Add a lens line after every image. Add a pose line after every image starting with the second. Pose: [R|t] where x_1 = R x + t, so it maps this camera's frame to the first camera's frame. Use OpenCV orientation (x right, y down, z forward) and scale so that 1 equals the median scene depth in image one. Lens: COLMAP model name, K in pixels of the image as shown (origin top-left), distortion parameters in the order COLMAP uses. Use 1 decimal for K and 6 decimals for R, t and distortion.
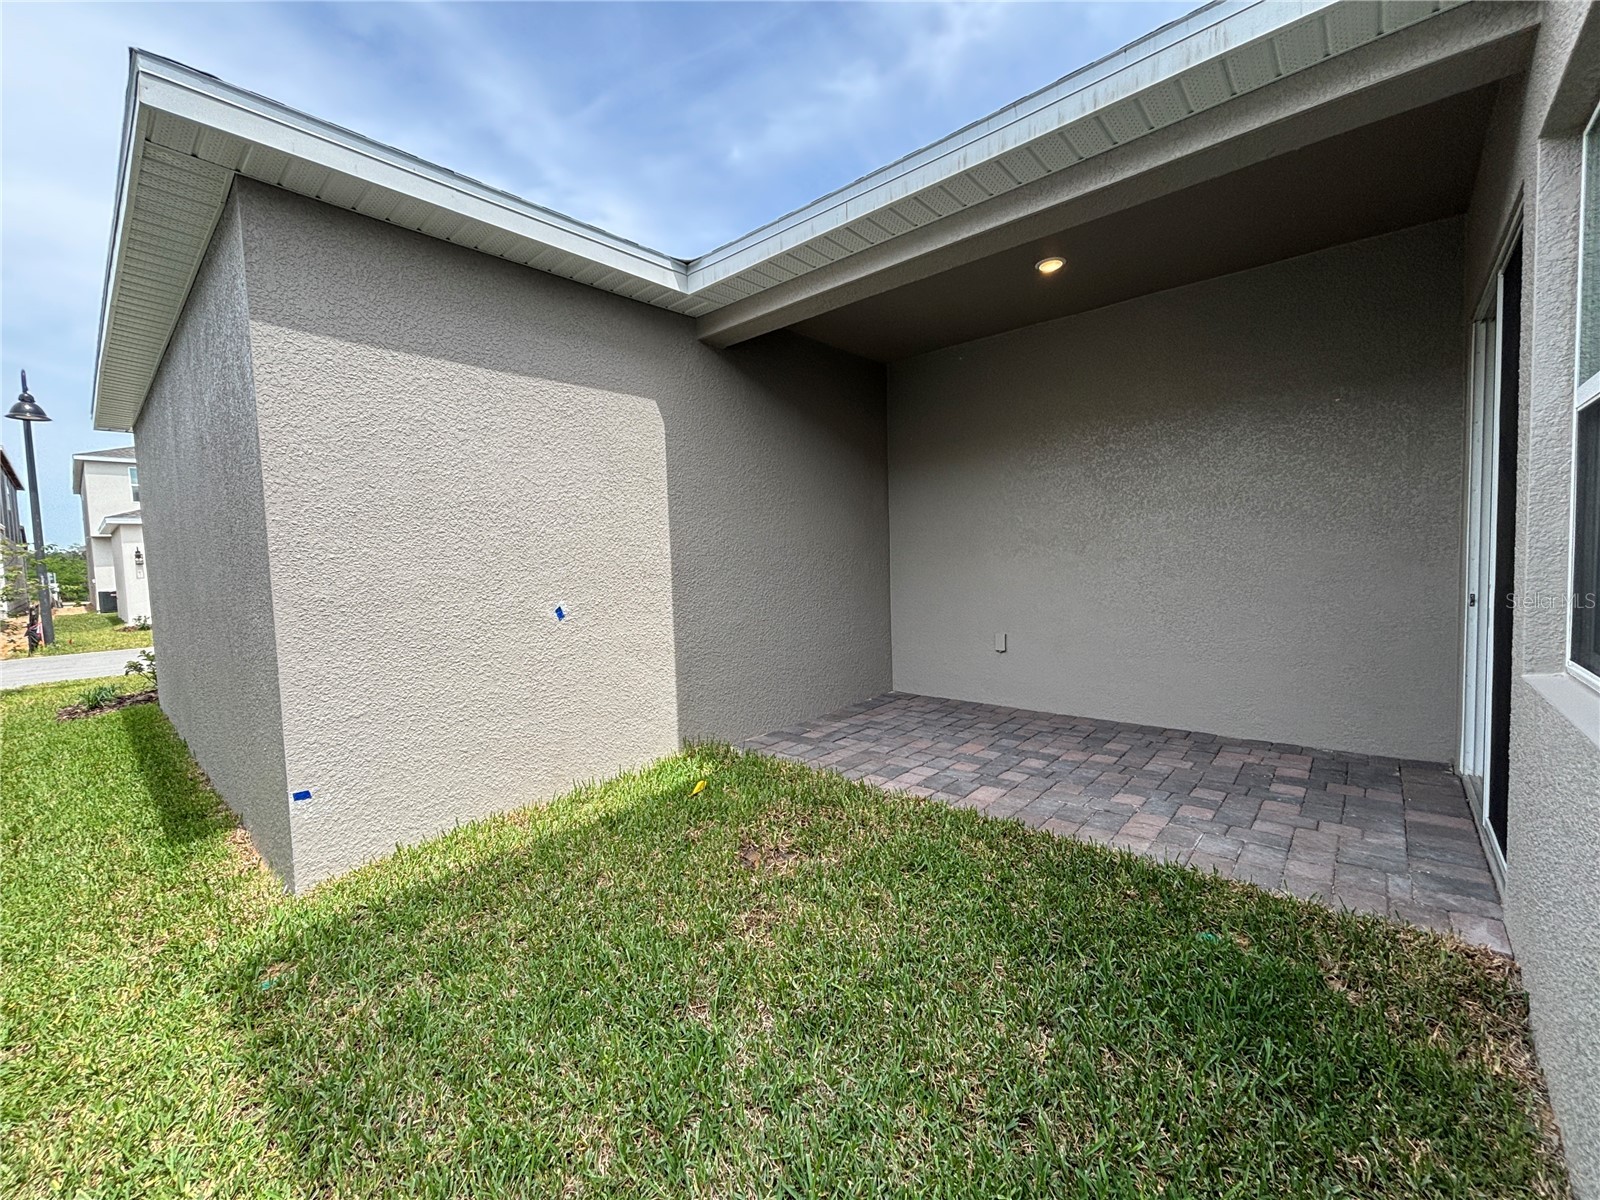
lens RADIAL K [[649.0, 0, 800.7], [0, 649.0, 597.4], [0, 0, 1]] dist [0.013907, -0.004947]
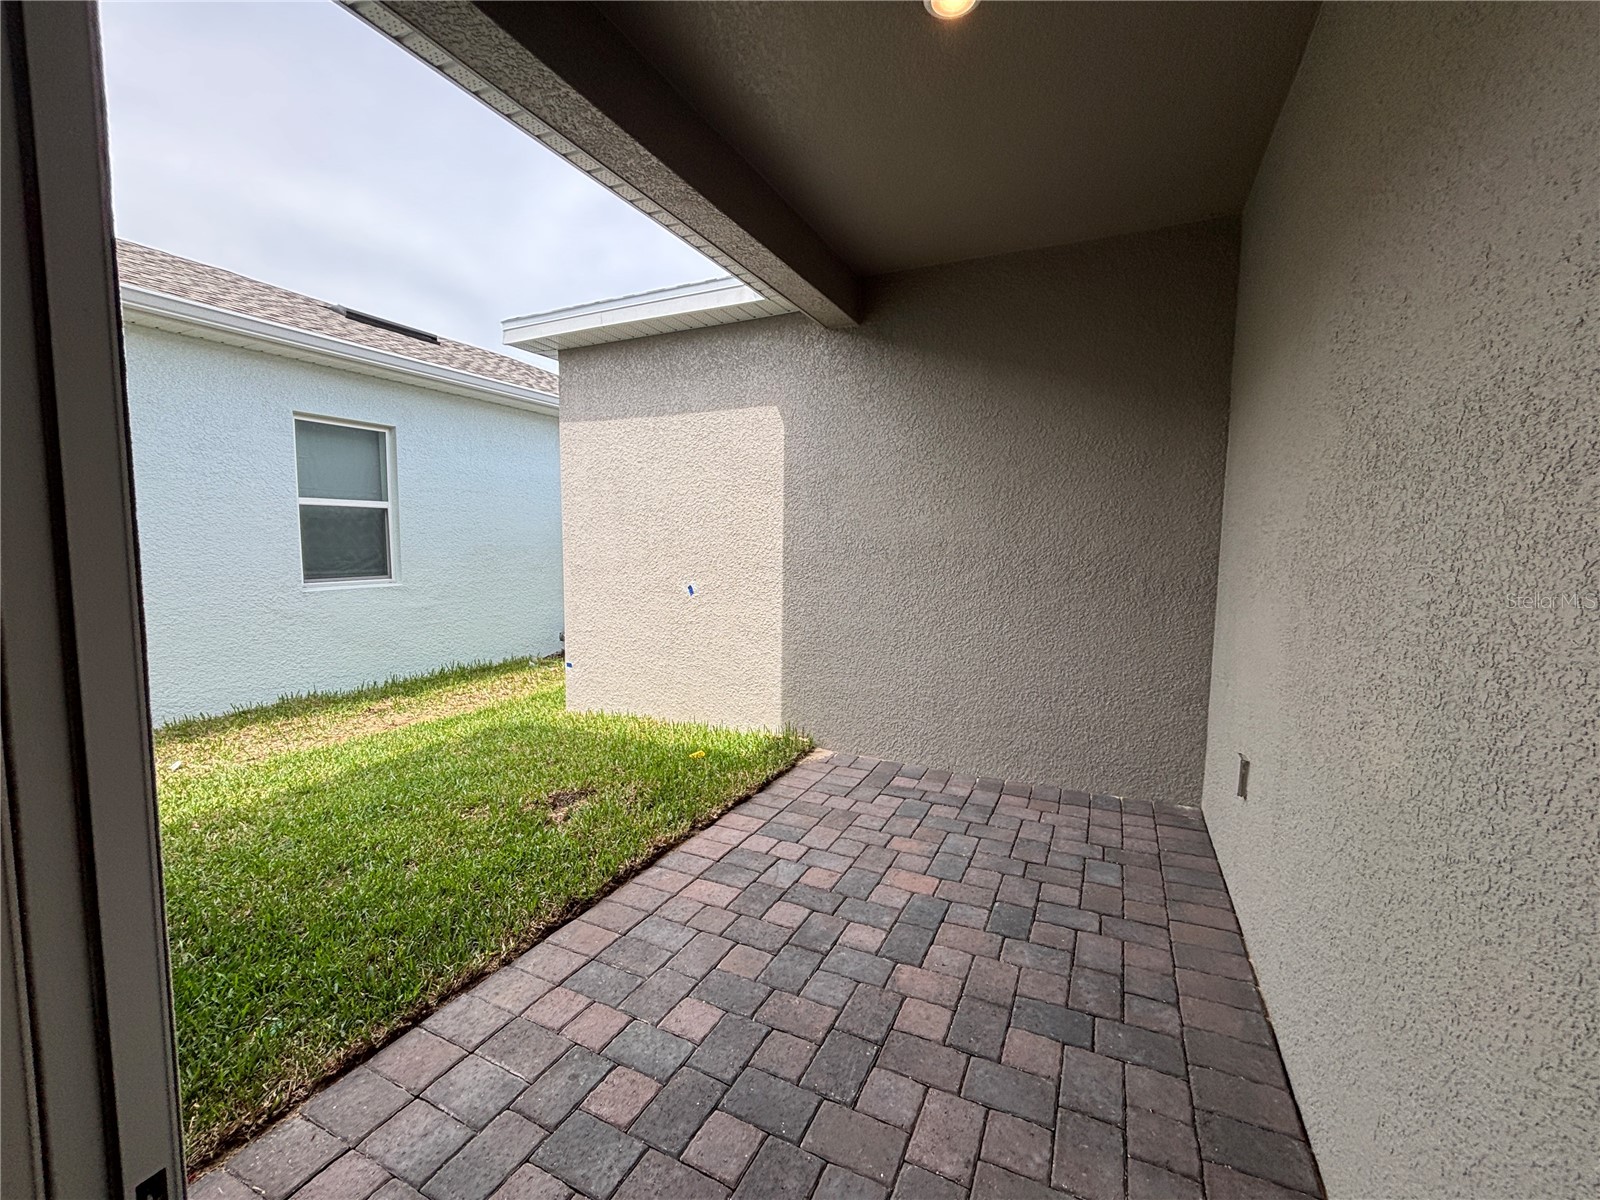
lens RADIAL K [[649.0, 0, 800.7], [0, 649.0, 597.4], [0, 0, 1]] dist [0.013907, -0.004947]
pose [[0.273769, 0.118738, -0.954438, 0.859938], [-0.081380, 0.991651, 0.100024, -0.100115], [0.958346, 0.050288, 0.281146, 0.760674]]
